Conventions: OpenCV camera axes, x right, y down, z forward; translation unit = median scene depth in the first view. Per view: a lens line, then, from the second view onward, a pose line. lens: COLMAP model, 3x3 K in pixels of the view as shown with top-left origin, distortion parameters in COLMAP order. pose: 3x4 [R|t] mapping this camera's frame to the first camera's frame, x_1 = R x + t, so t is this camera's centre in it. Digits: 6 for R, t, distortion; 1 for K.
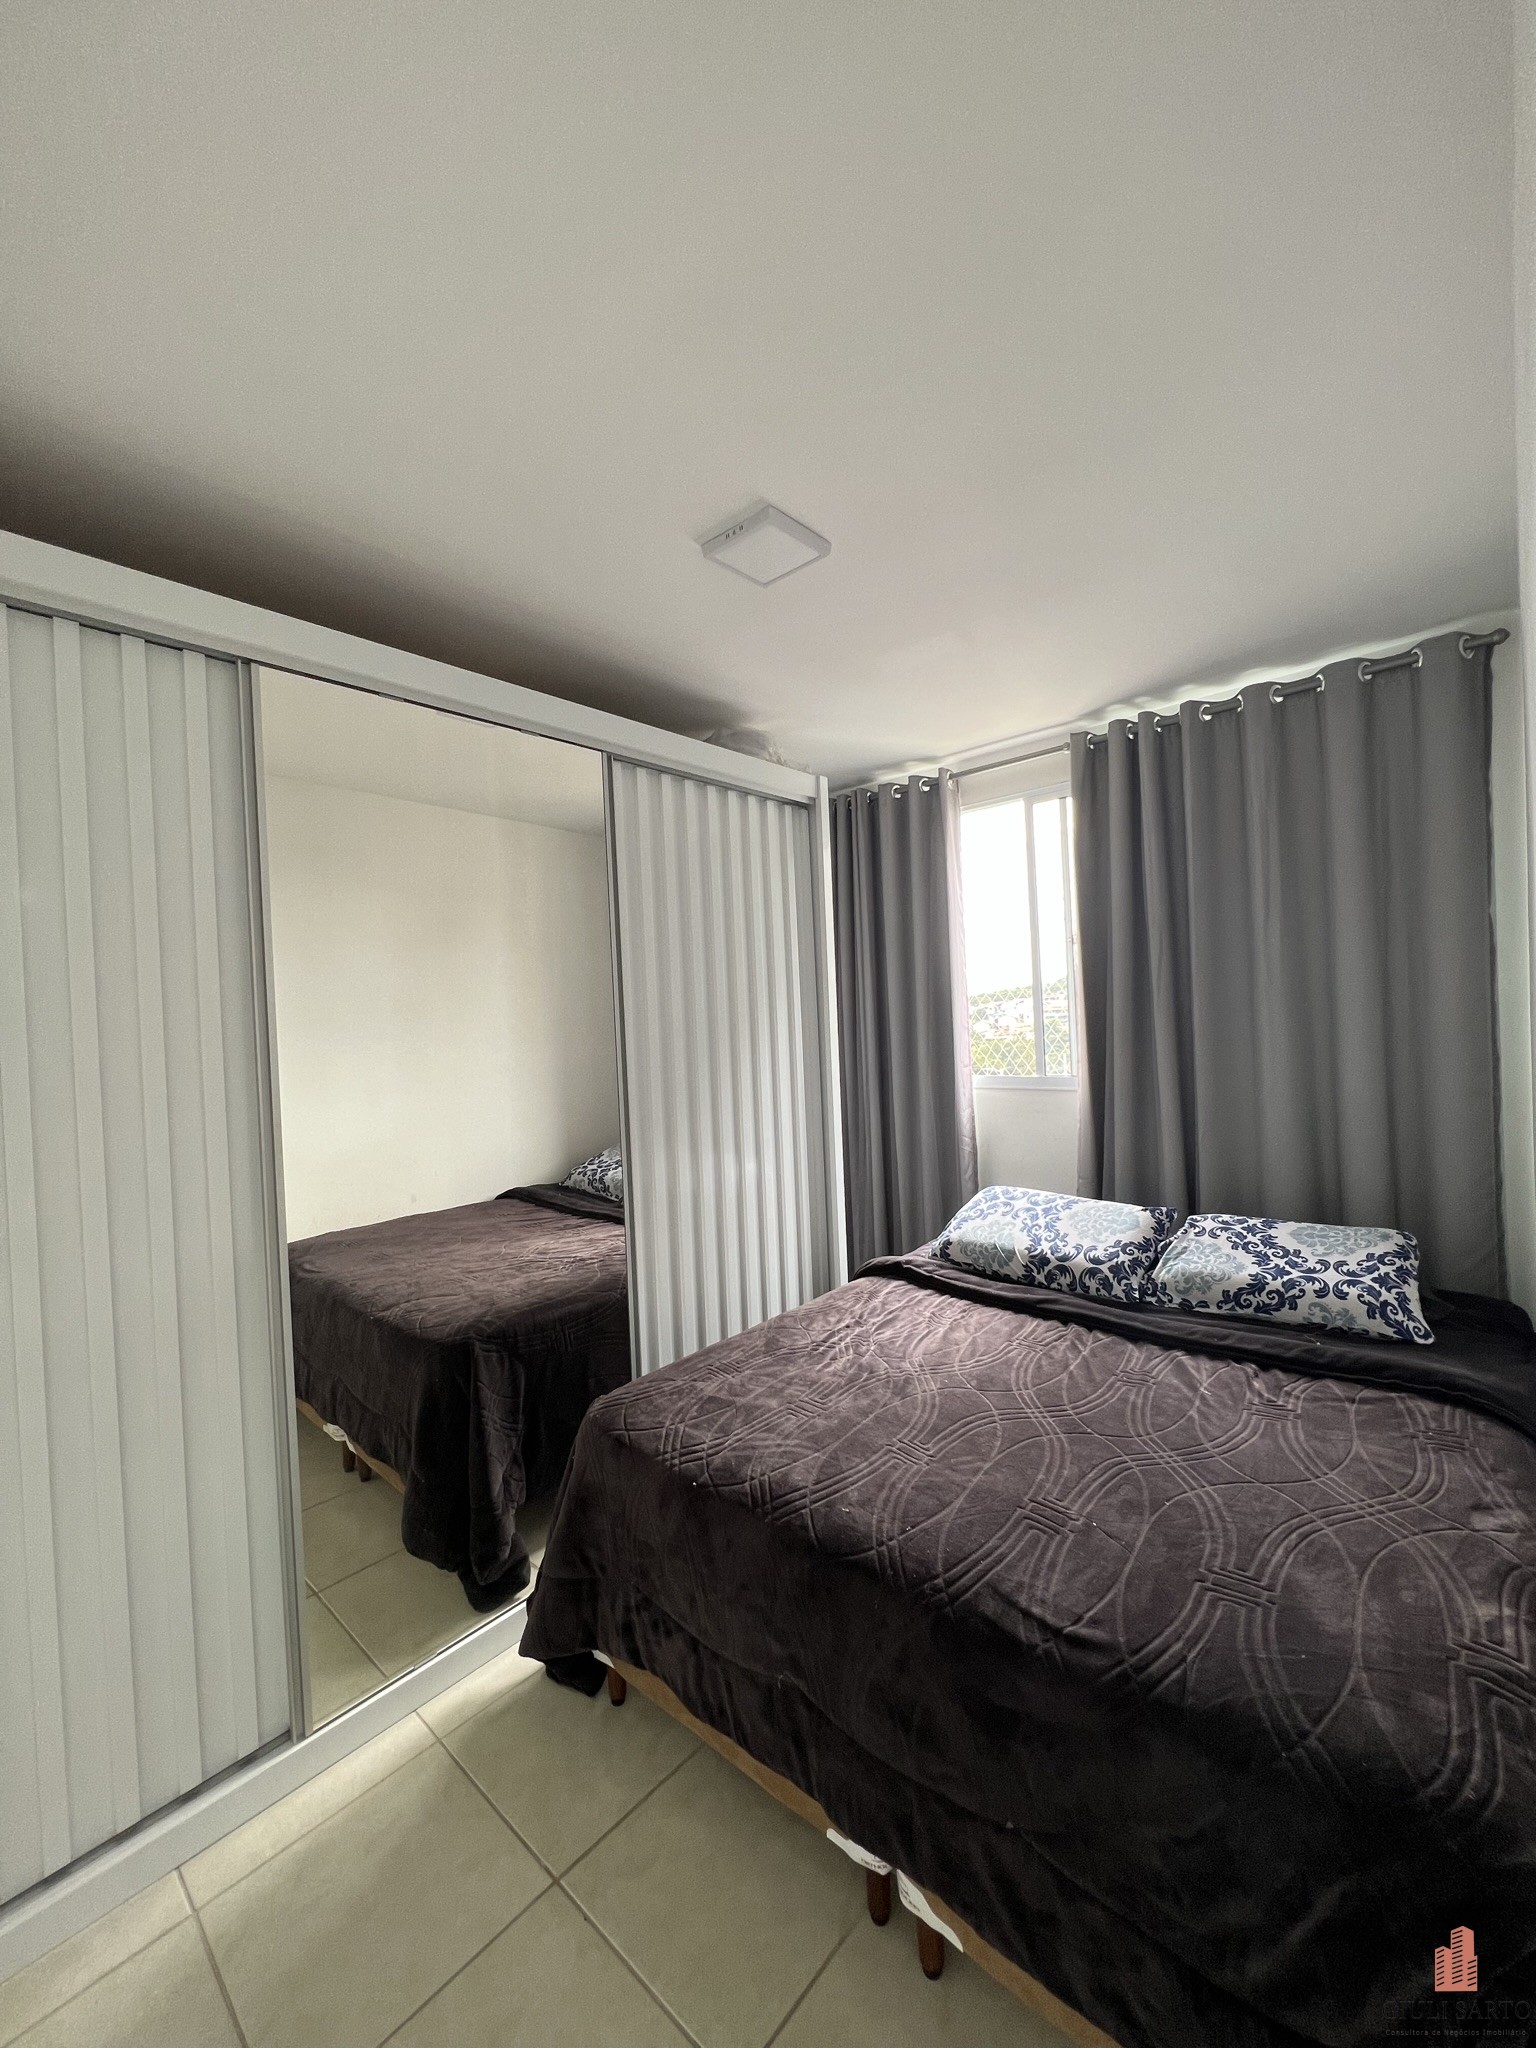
lens RADIAL K [[822.2, 0, 780.5], [0, 822.2, 1034.5], [0, 0, 1]] dist [-0.003592, 0.000948]
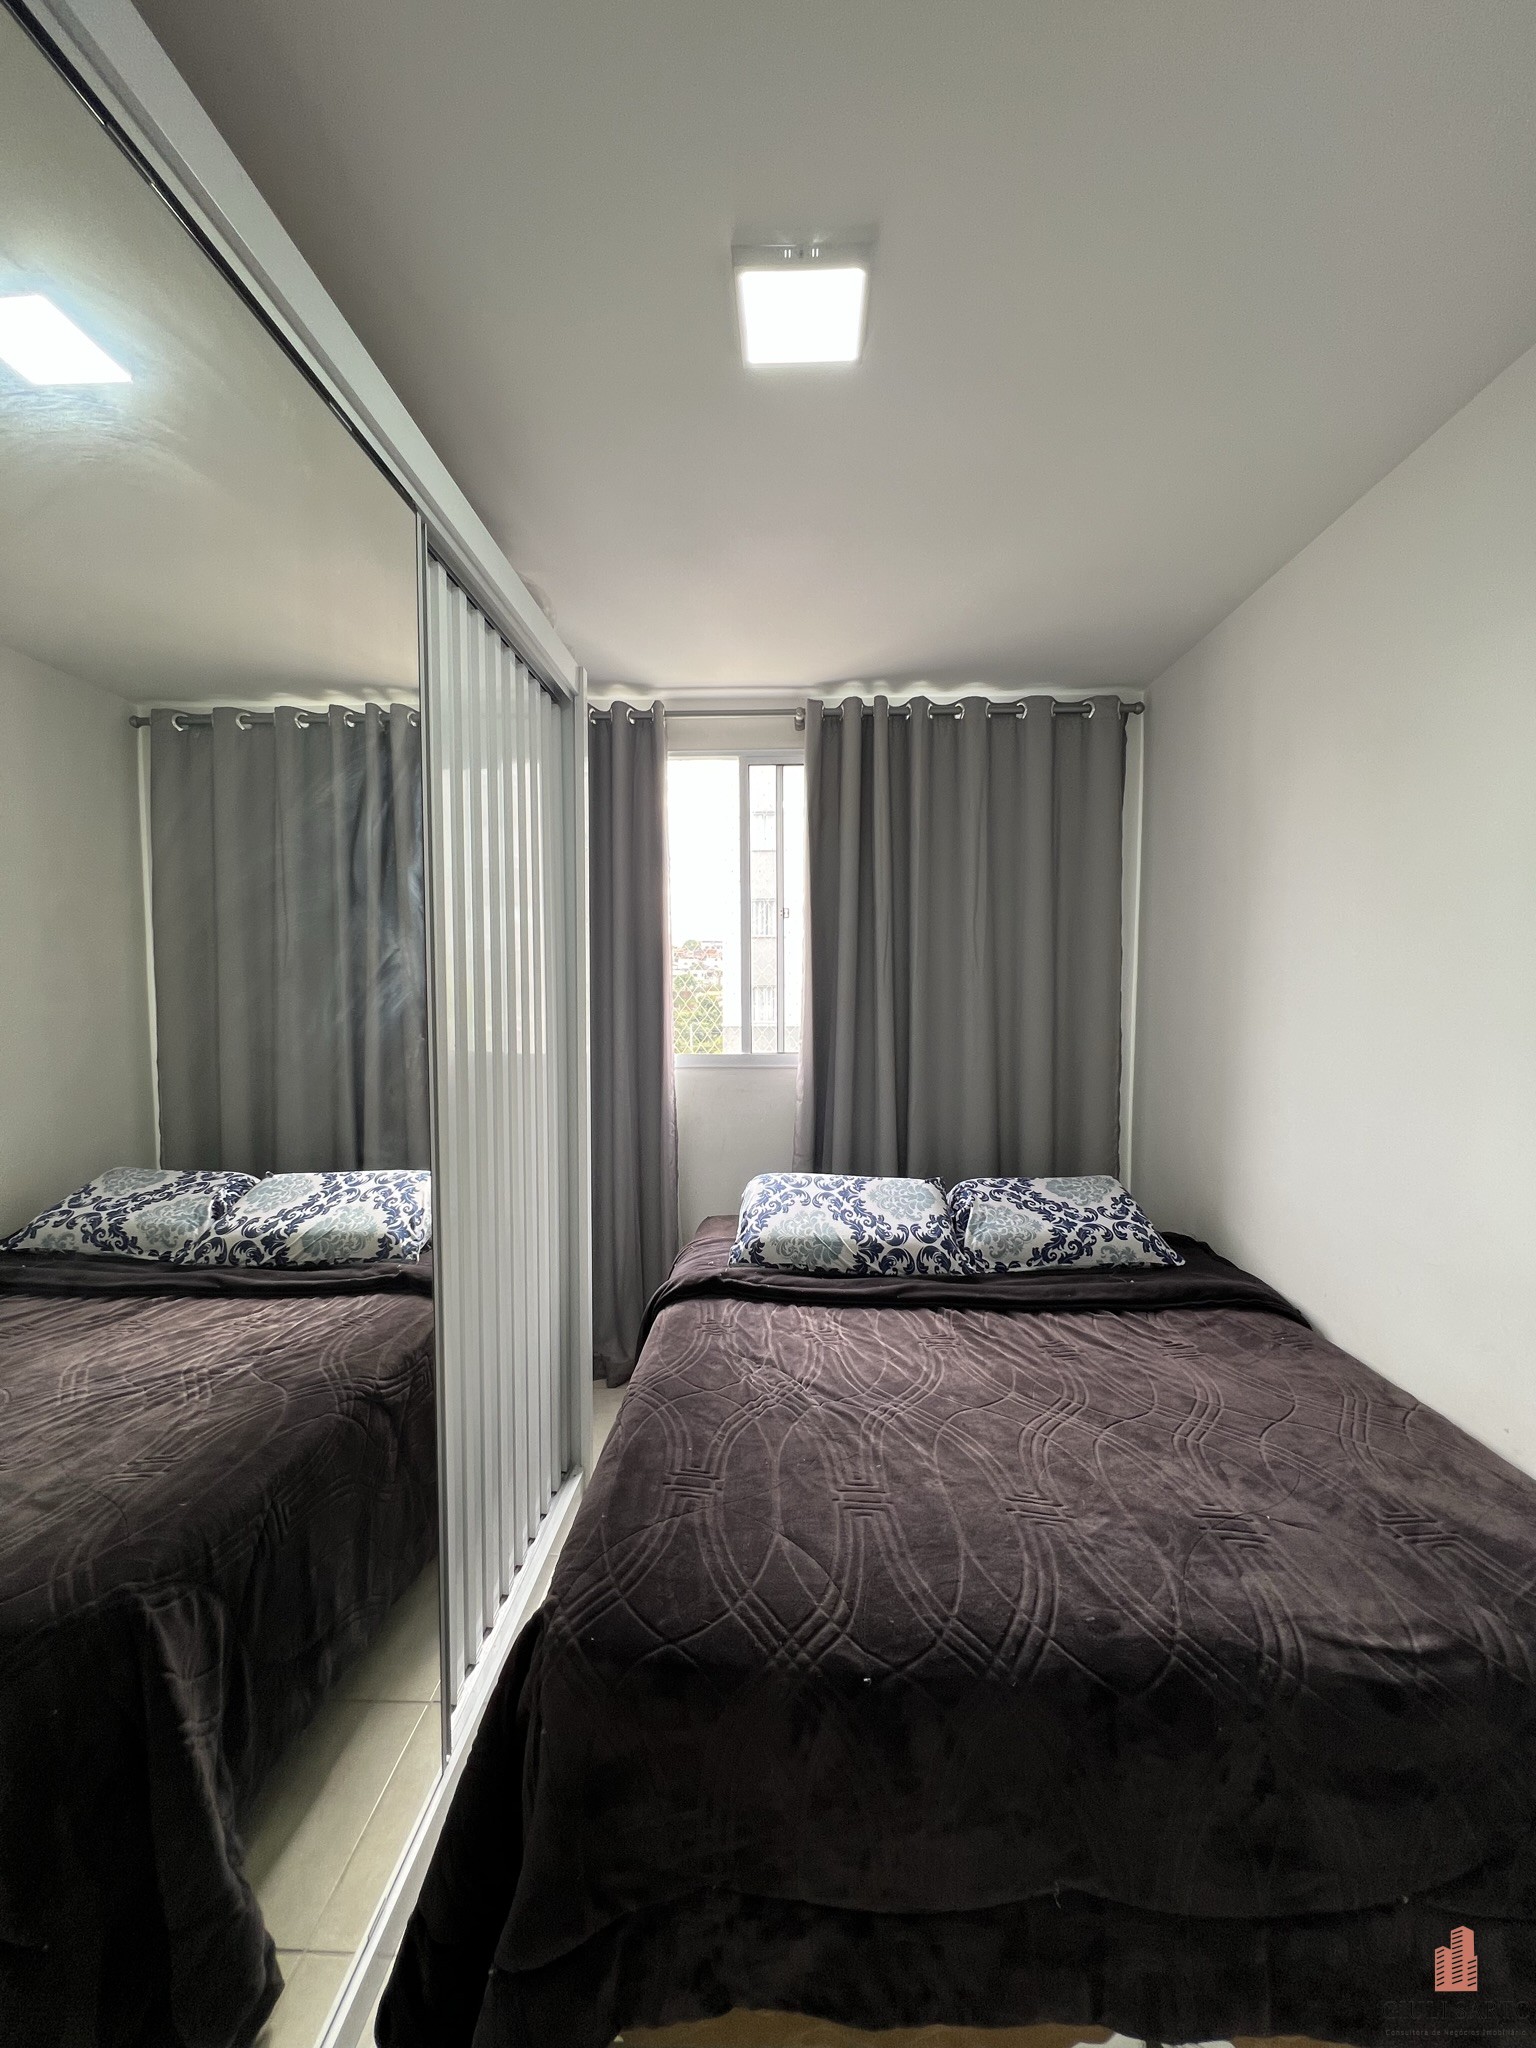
lens RADIAL K [[822.2, 0, 765.4], [0, 822.2, 1016.6], [0, 0, 1]] dist [-0.003592, 0.000948]
pose [[0.770215, 0.012665, 0.637659, -0.385460], [-0.020222, 0.999785, 0.004568, 0.007202], [-0.637464, -0.016413, 0.770306, 0.355243]]
